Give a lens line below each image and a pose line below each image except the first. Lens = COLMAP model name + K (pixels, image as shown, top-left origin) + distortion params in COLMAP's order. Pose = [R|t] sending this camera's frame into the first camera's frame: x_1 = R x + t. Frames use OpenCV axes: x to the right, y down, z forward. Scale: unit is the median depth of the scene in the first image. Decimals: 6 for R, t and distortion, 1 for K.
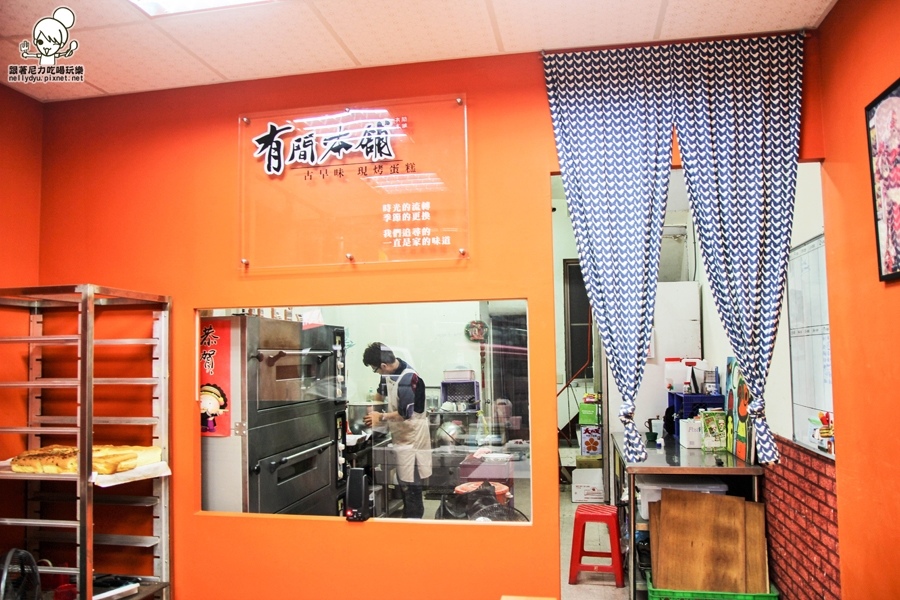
lens RADIAL K [[685.5, 0, 447.2], [0, 685.5, 301.2], [0, 0, 1]] dist [-0.055348, 0.006159]
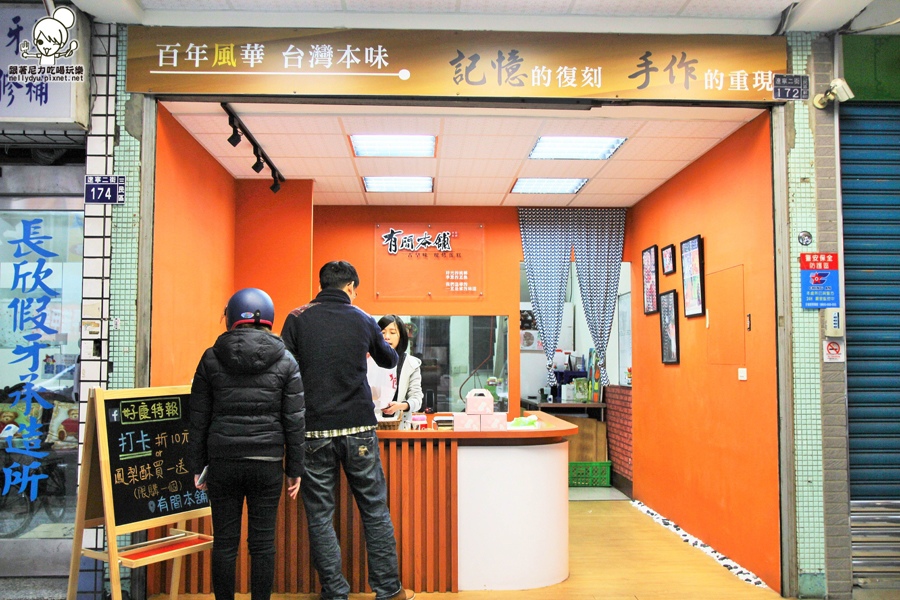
lens RADIAL K [[842.4, 0, 451.3], [0, 842.4, 300.7], [0, 0, 1]] dist [-0.010527, 0.000000]
pose [[0.972802, 0.030252, 0.229654, -0.702951], [-0.030617, 0.999529, -0.001972, -0.040862], [-0.229606, -0.005113, 0.973270, -1.660969]]
